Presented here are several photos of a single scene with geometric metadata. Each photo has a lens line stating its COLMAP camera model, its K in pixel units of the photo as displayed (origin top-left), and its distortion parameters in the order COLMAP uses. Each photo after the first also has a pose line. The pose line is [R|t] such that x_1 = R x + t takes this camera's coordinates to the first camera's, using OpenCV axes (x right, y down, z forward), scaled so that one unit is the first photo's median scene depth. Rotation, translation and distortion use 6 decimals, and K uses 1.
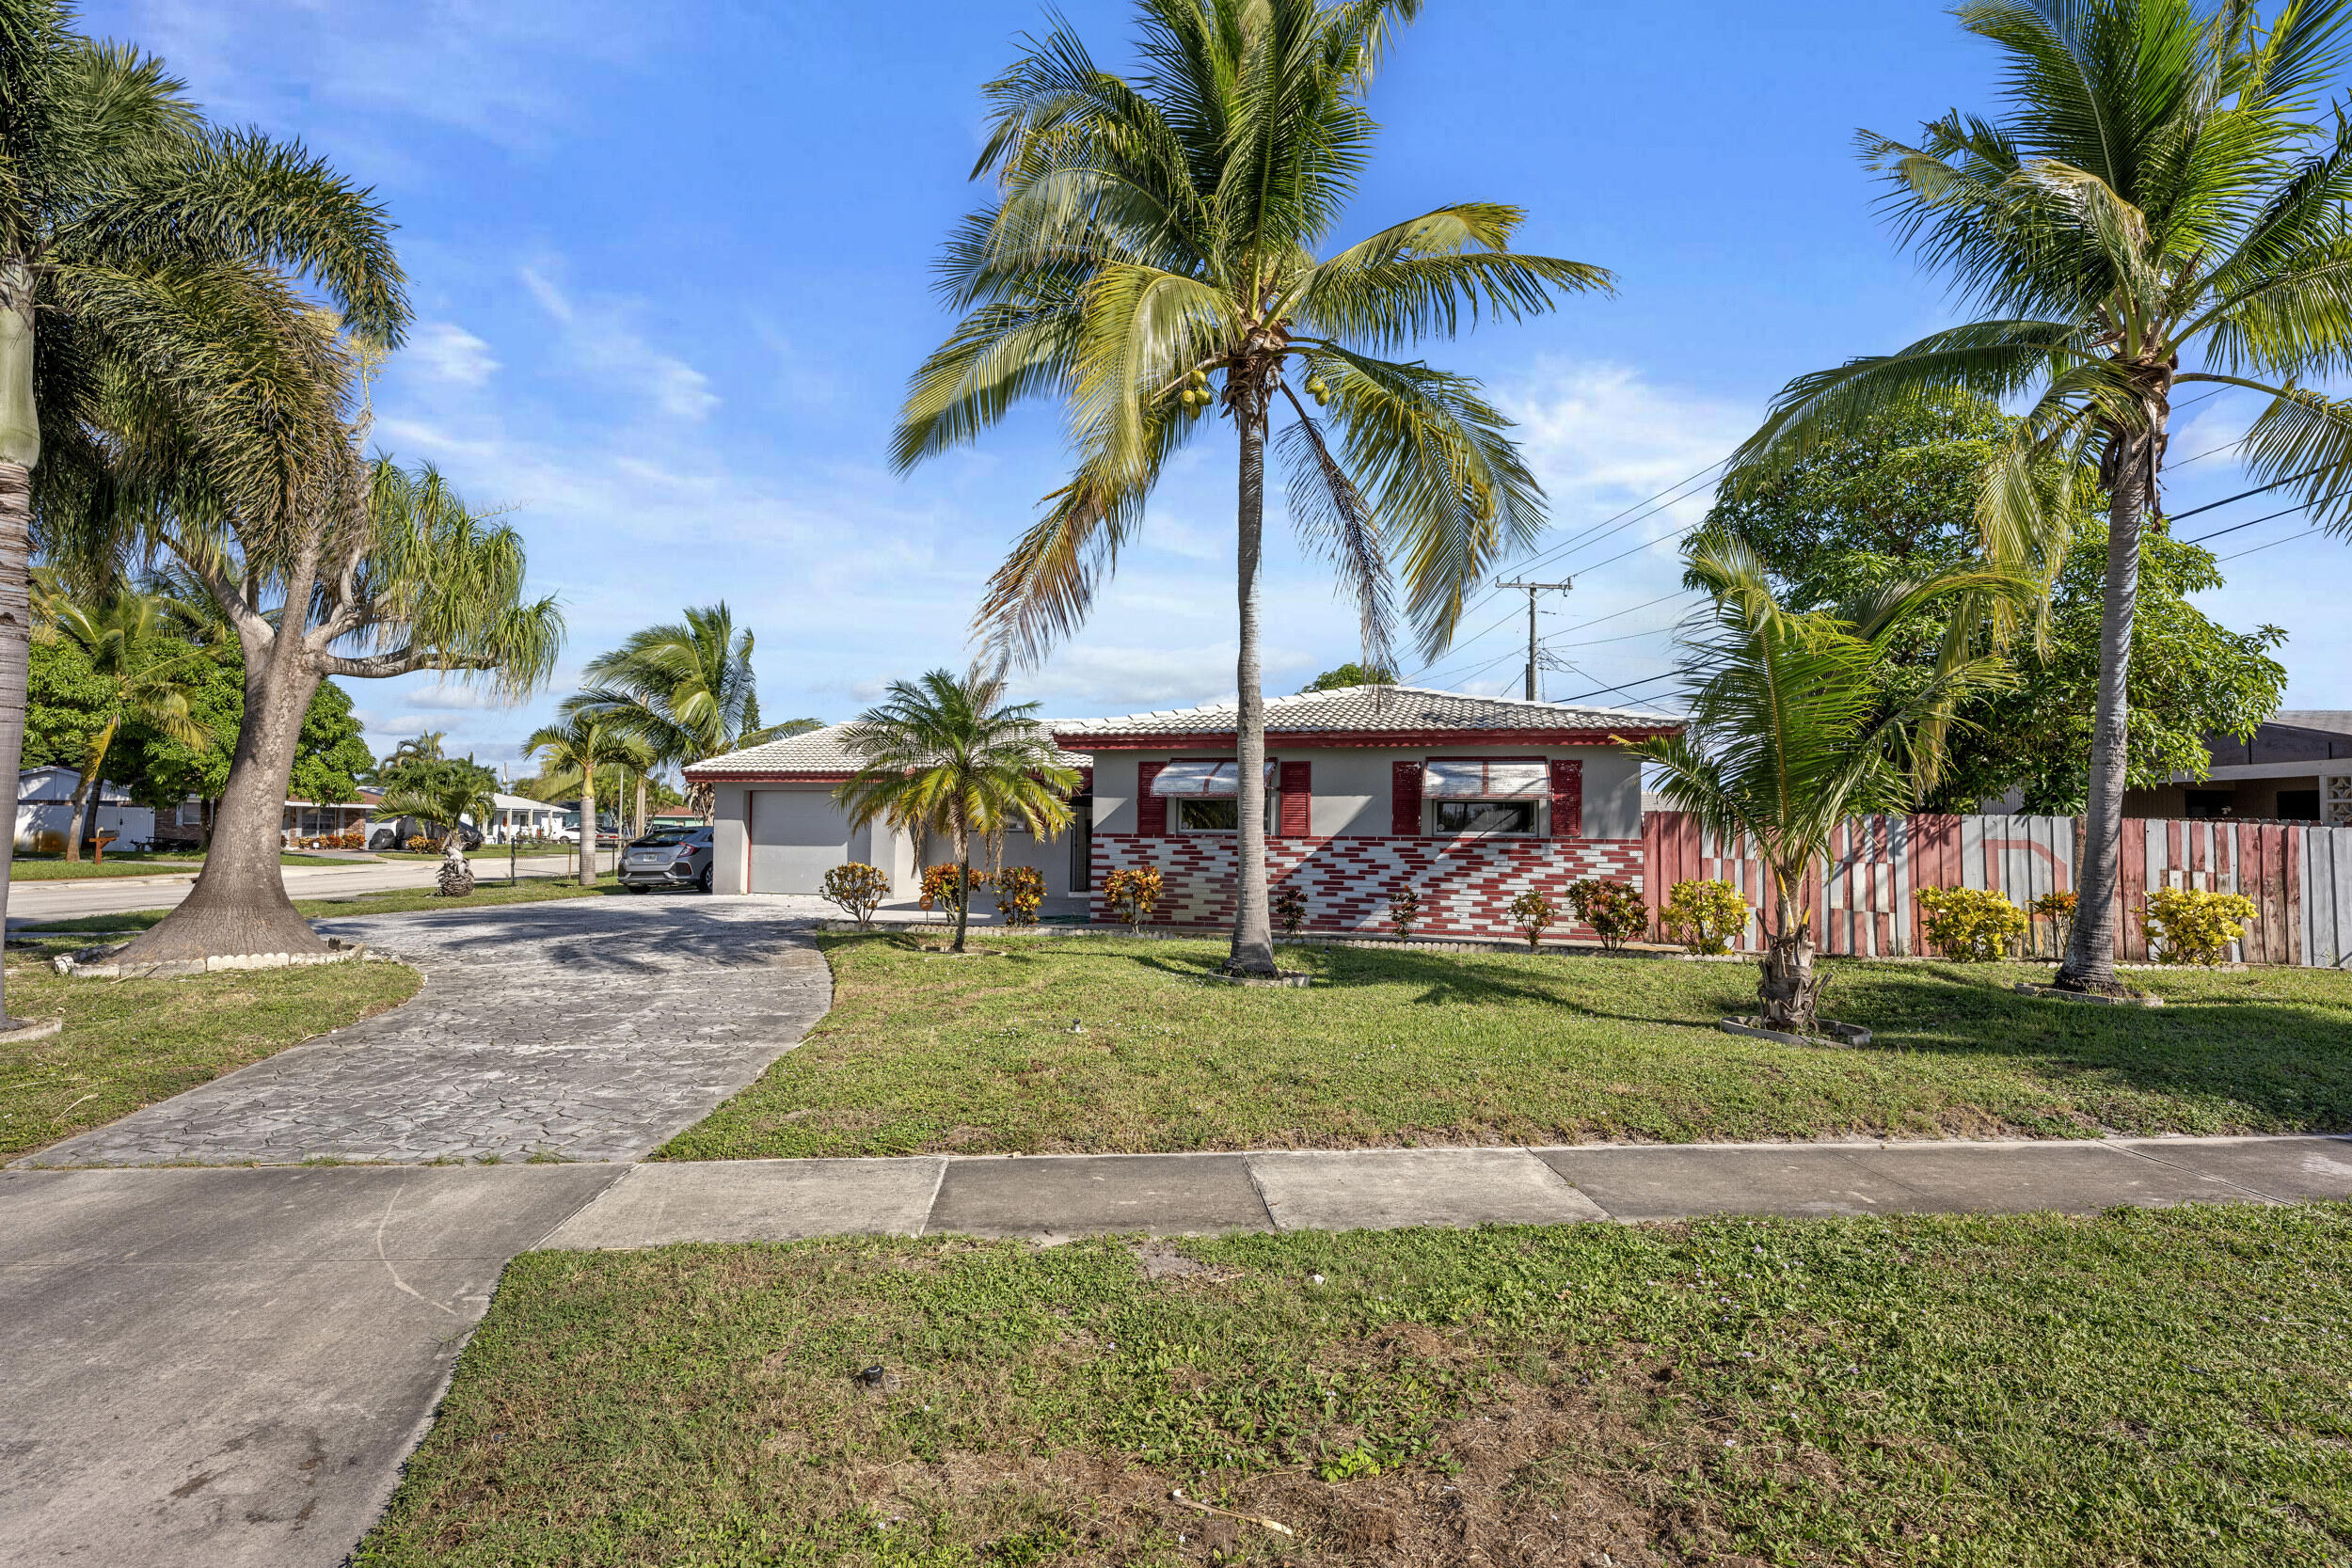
lens RADIAL K [[1130.0, 0, 1180.4], [0, 1130.0, 799.4], [0, 0, 1]] dist [-0.003182, -0.000028]
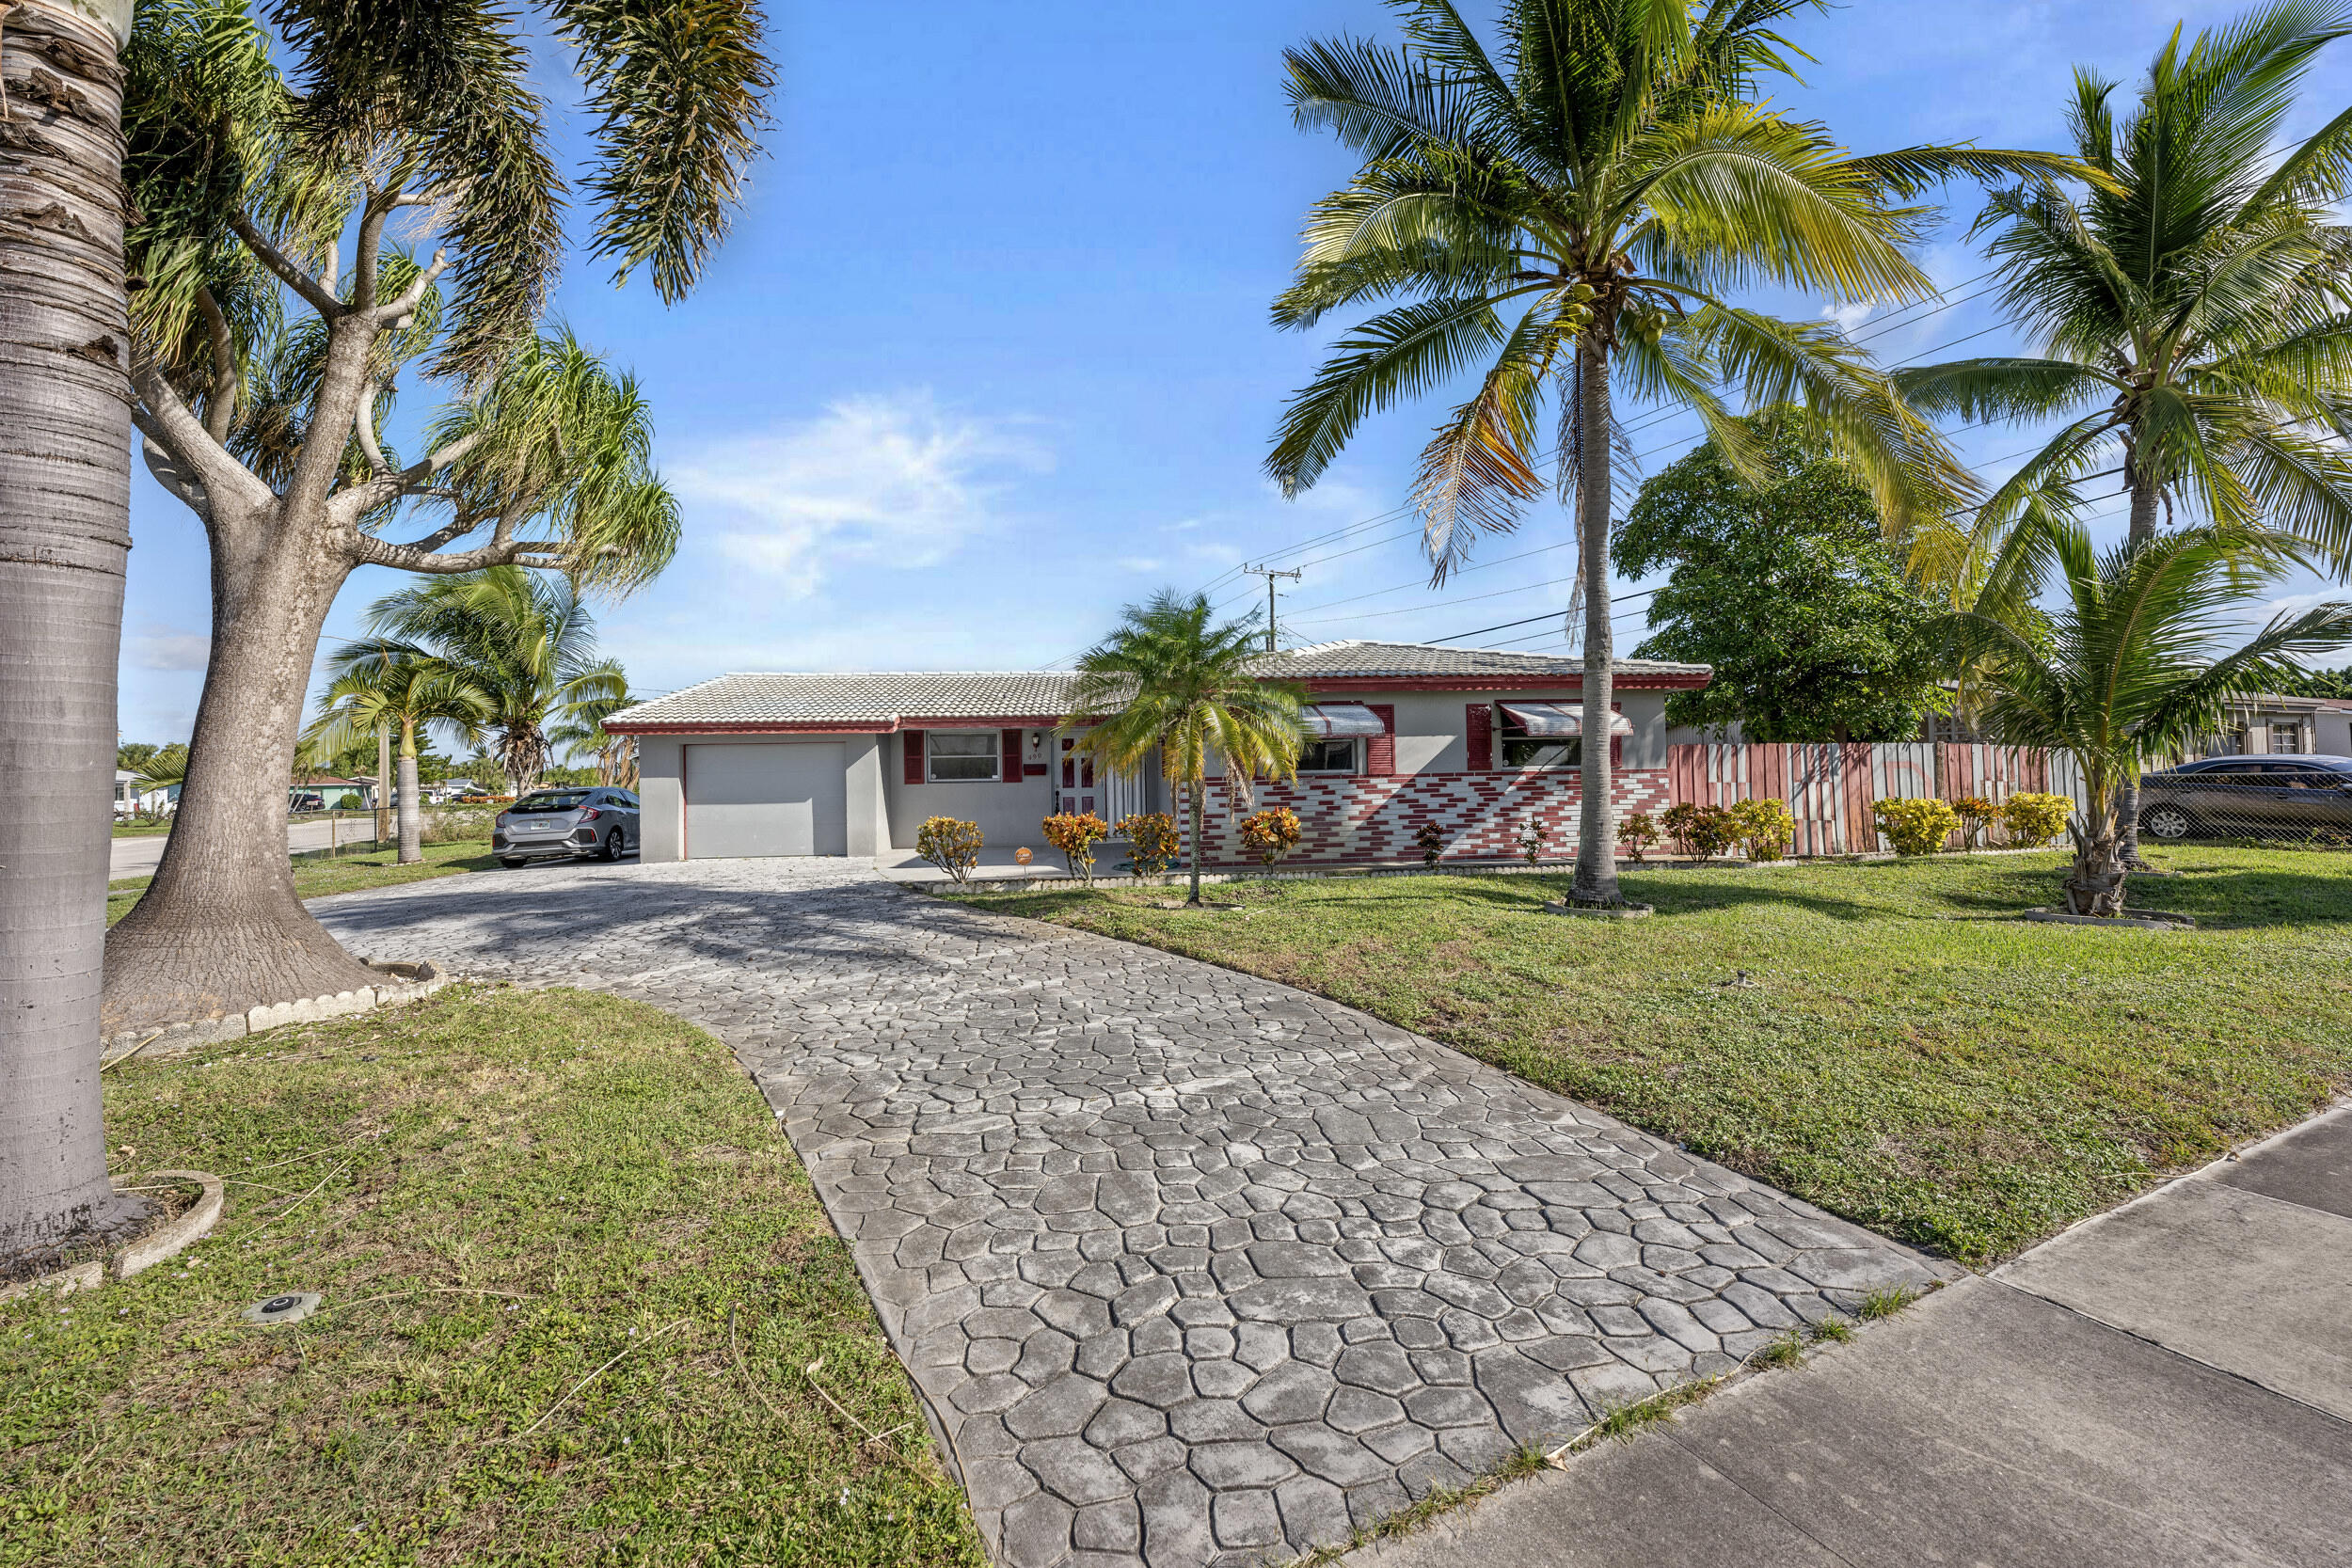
lens RADIAL K [[931.3, 0, 1170.2], [0, 931.3, 767.6], [0, 0, 1]] dist [0.000676, 0.000412]
pose [[0.935310, -0.023467, 0.353049, -0.404185], [0.018917, 0.999688, 0.016332, 0.007960], [-0.353322, -0.008597, 0.935462, 0.251841]]
